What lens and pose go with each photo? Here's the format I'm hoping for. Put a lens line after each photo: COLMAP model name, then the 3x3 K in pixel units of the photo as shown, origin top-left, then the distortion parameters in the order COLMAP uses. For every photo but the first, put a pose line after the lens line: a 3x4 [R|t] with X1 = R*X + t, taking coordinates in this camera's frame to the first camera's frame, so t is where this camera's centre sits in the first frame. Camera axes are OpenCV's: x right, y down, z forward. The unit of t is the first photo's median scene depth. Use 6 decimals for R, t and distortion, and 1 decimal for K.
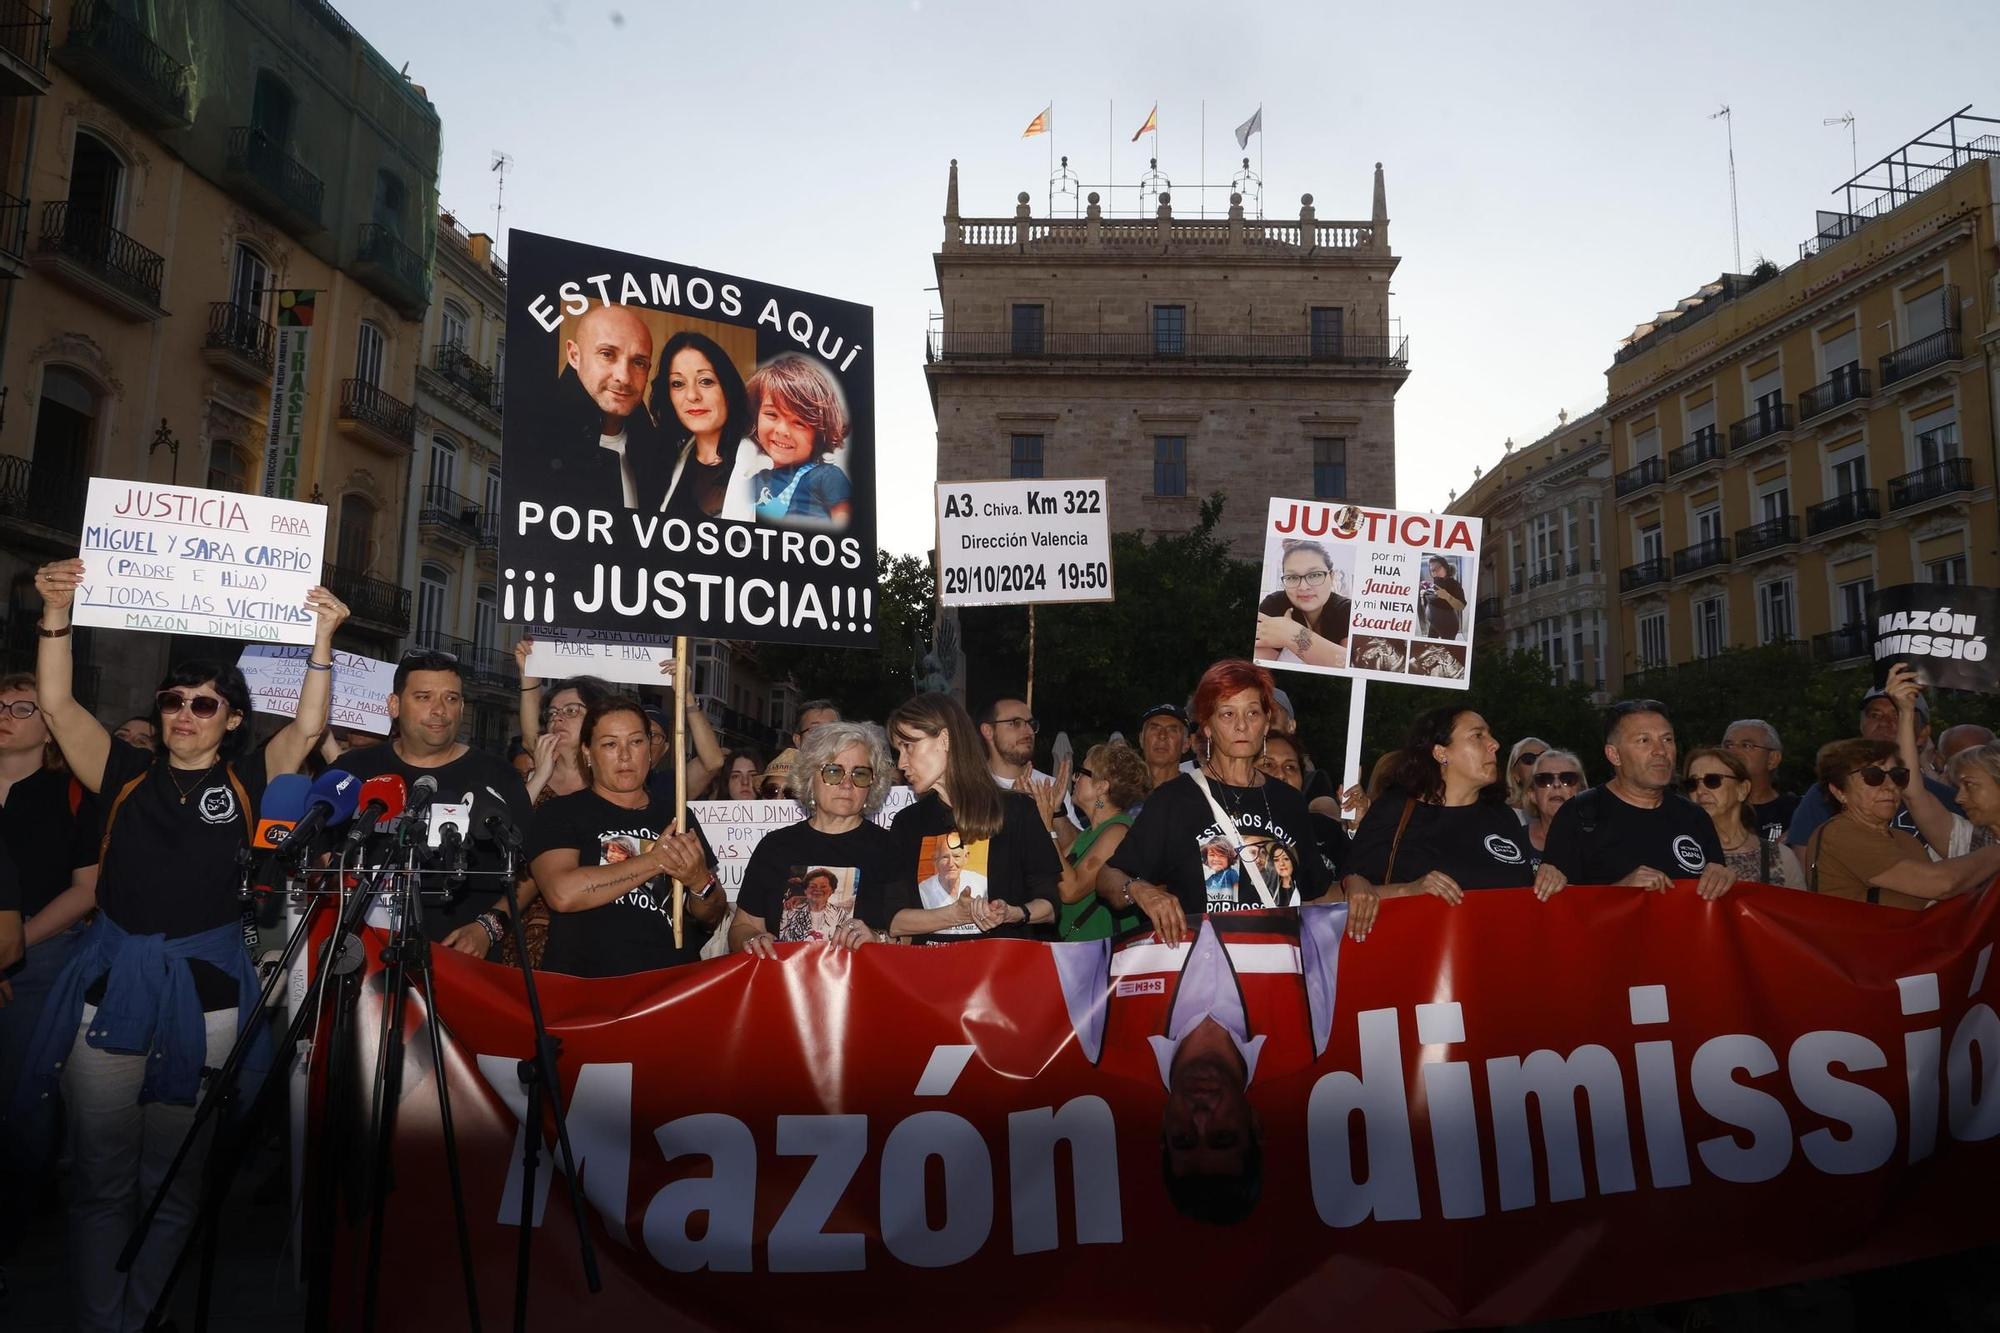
lens RADIAL K [[1320.7, 0, 1024.6], [0, 1320.7, 674.7], [0, 0, 1]] dist [-0.007850, 0.003652]
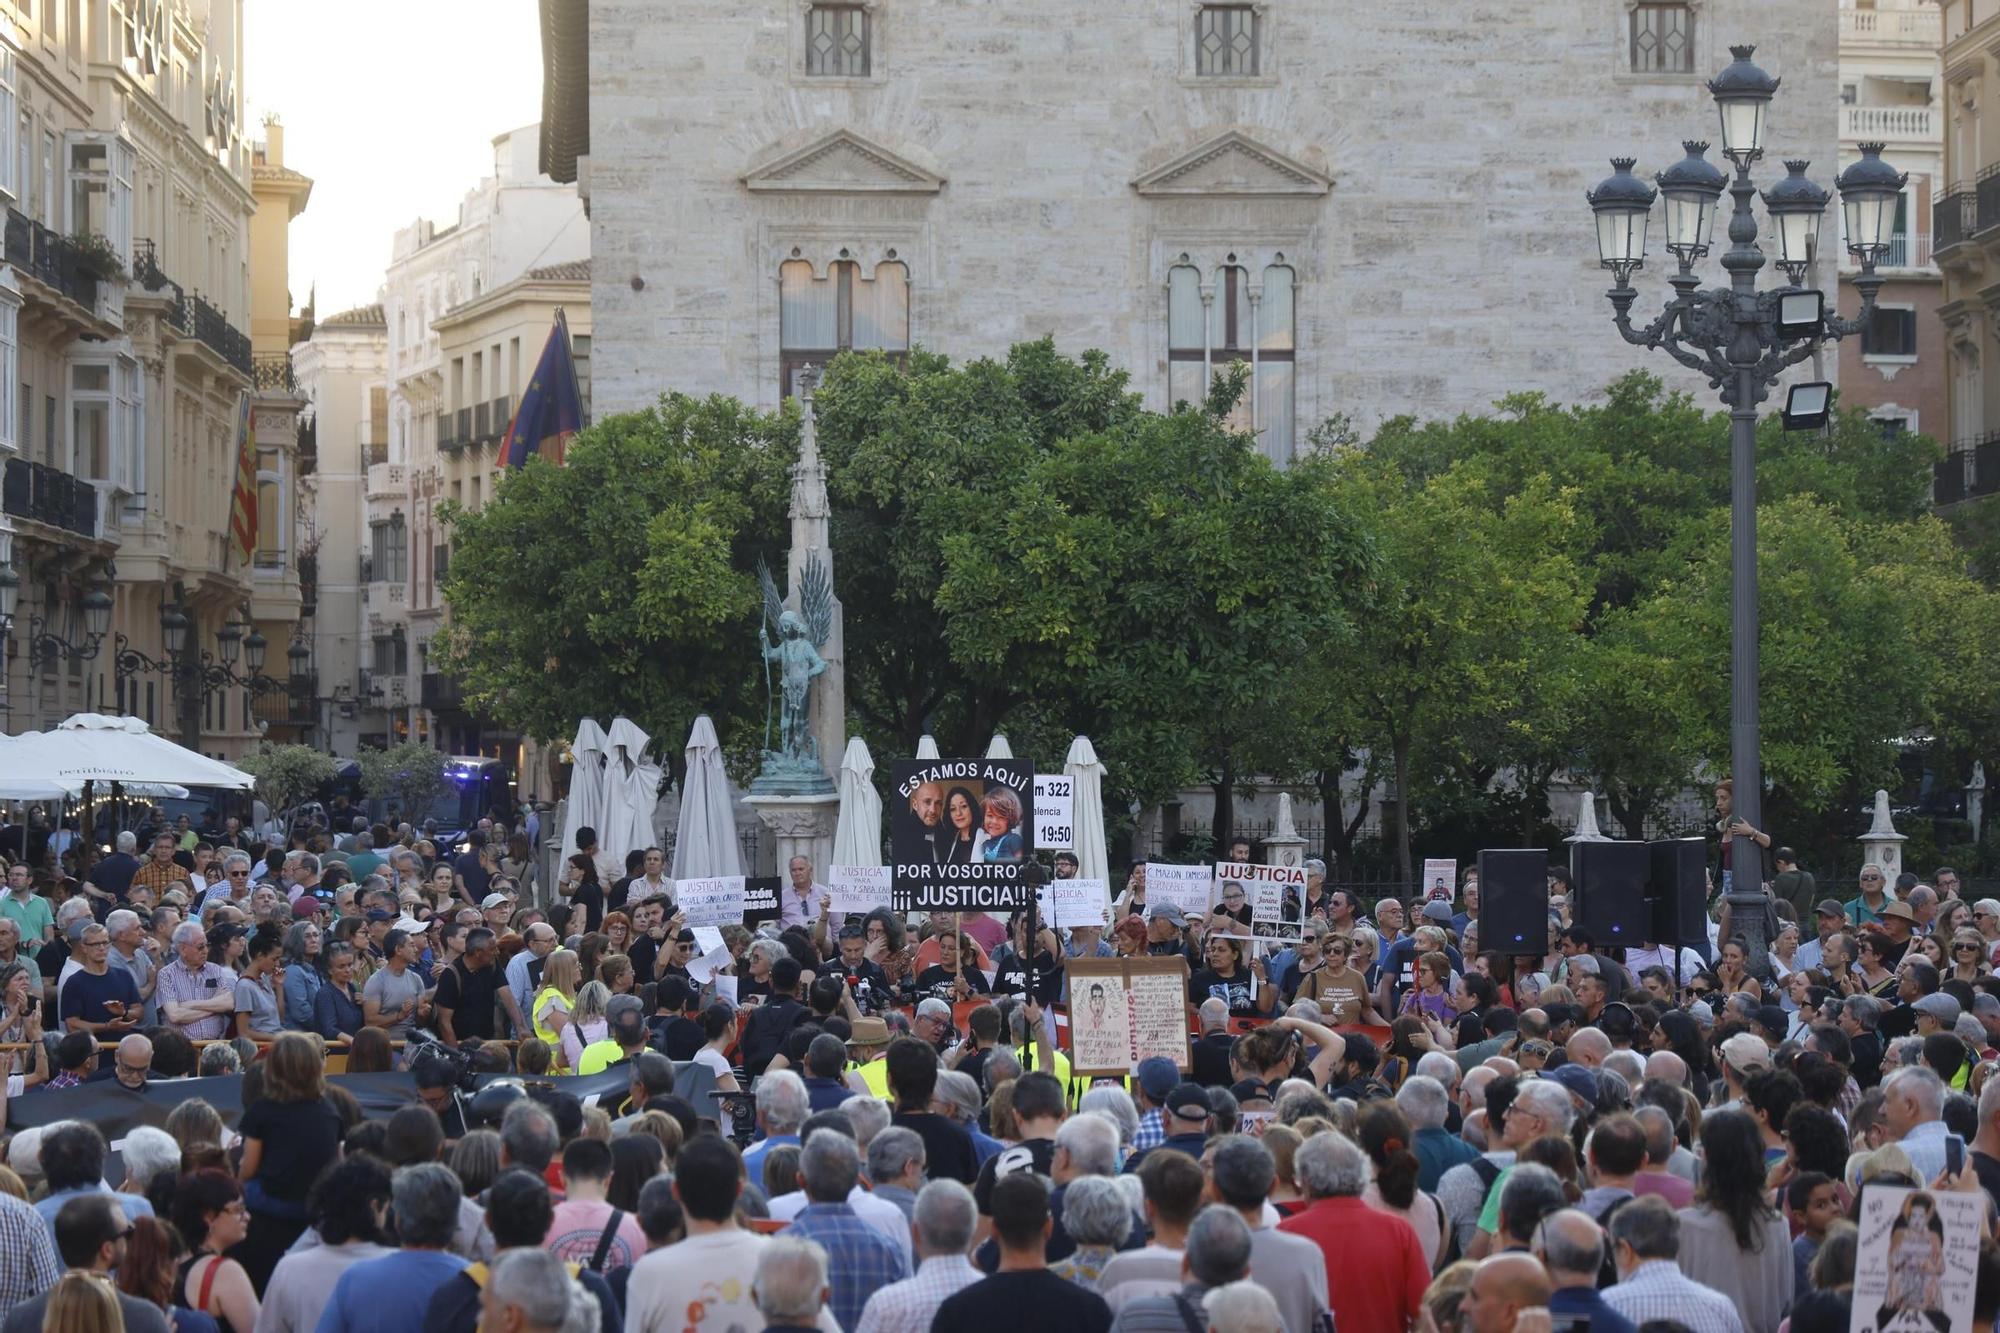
lens RADIAL K [[5680.0, 0, 1052.2], [0, 5680.0, 669.6], [0, 0, 1]] dist [0.192540, 0.032978]
pose [[0.998061, -0.017589, 0.059706, -0.039043], [0.010149, 0.992392, 0.122698, -0.114949], [-0.061410, -0.121854, 0.990646, -0.620336]]
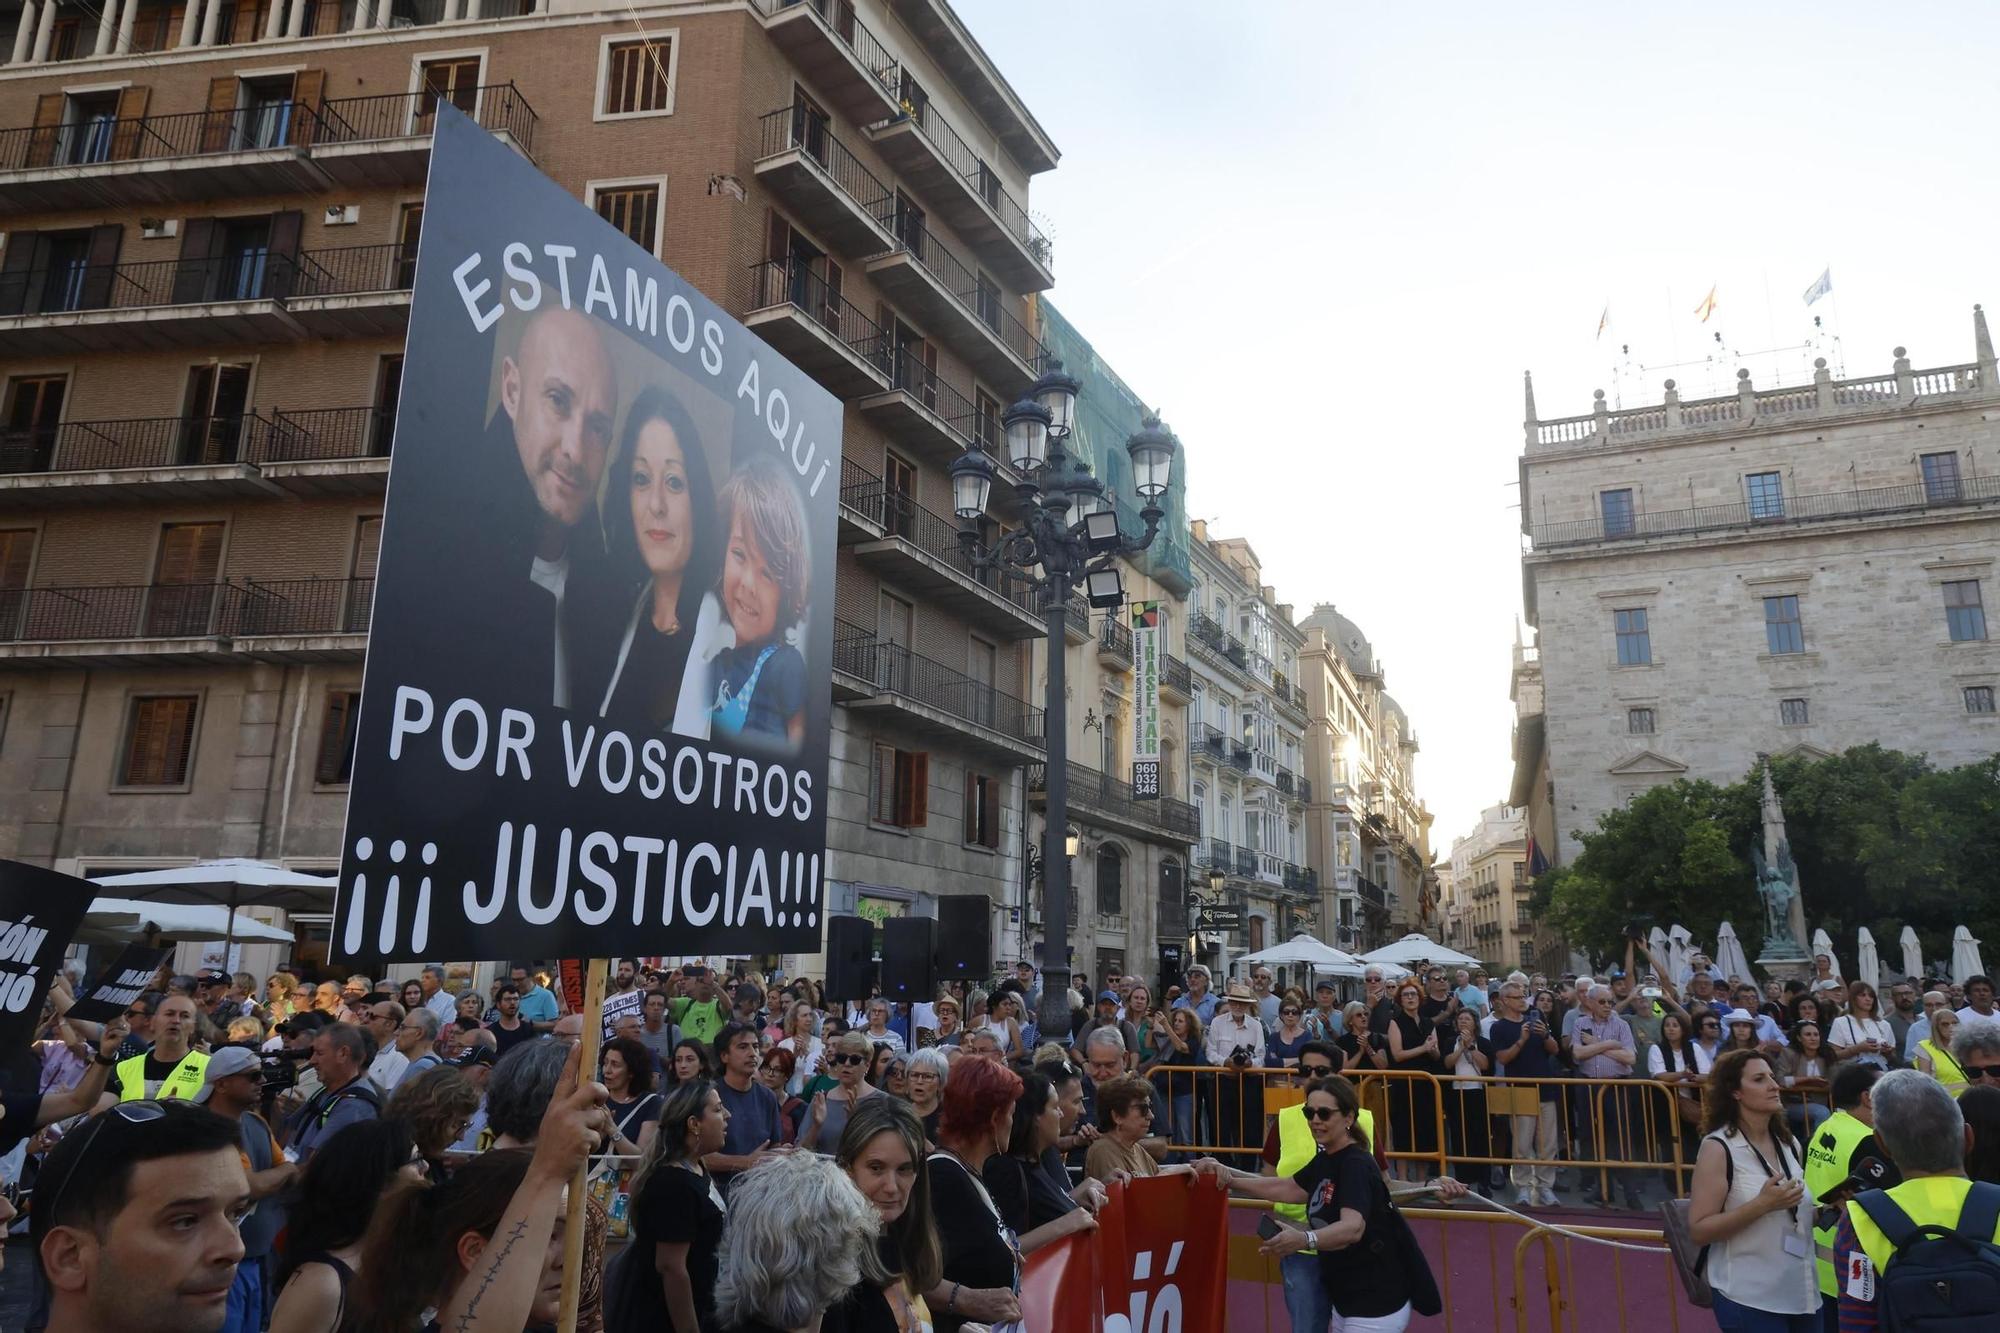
lens RADIAL K [[1320.5, 0, 1019.2], [0, 1320.5, 672.4], [0, 0, 1]] dist [-0.012517, 0.008700]
pose [[0.937410, -0.089017, -0.336657, -0.112598], [0.052113, 0.991749, -0.117127, -0.032601], [0.344305, 0.092252, 0.934314, -0.177362]]
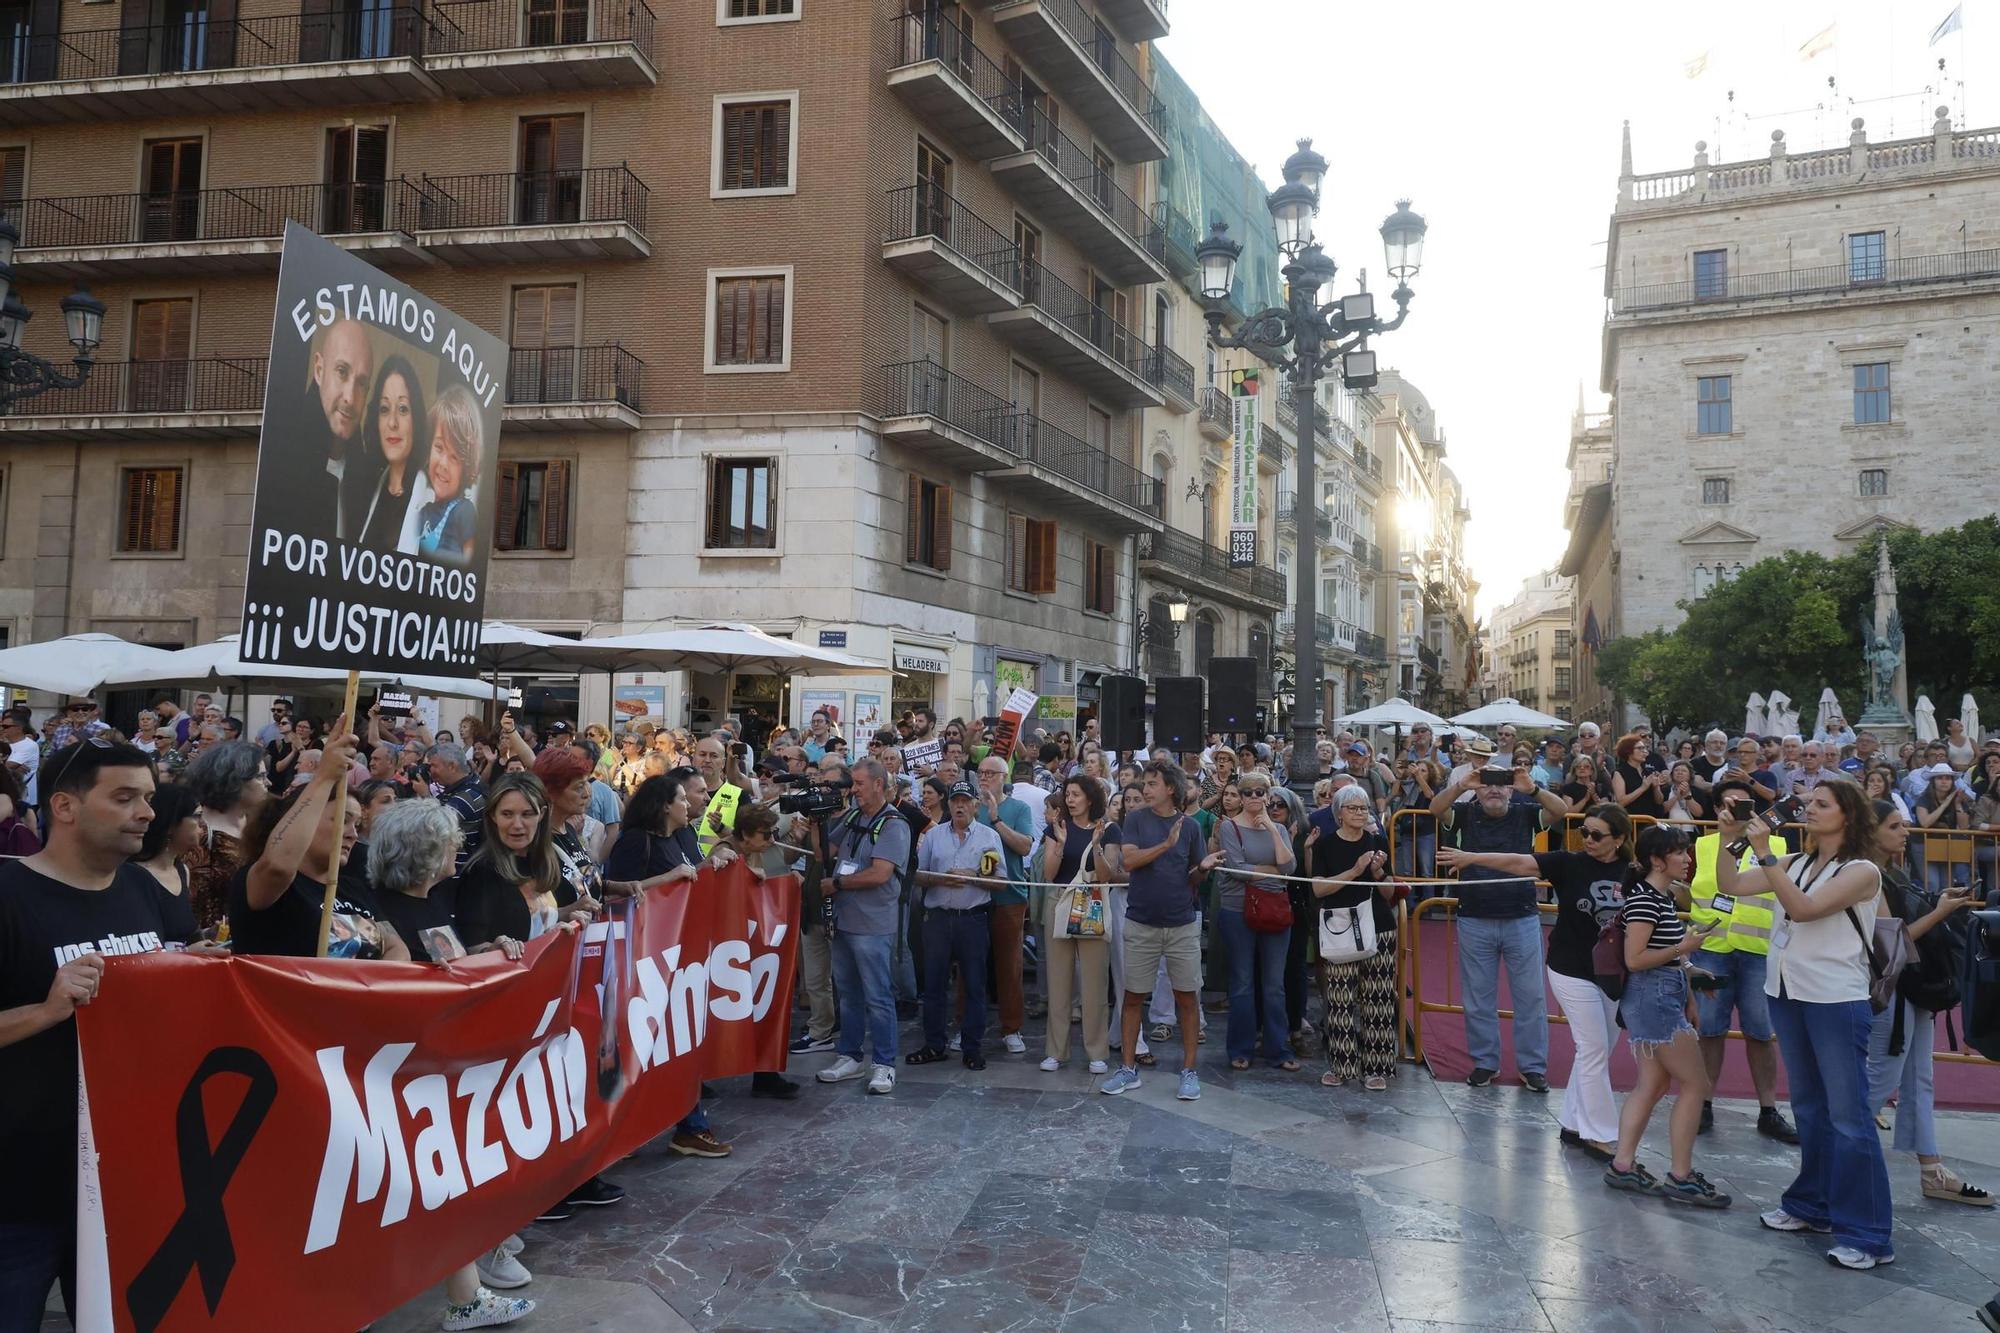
lens RADIAL K [[1320.5, 0, 1019.2], [0, 1320.5, 672.4], [0, 0, 1]] dist [-0.012517, 0.008700]
pose [[0.931324, -0.022744, -0.363480, -0.145256], [0.047165, 0.997175, 0.058452, -0.035044], [0.361124, -0.071581, 0.929767, -0.208774]]
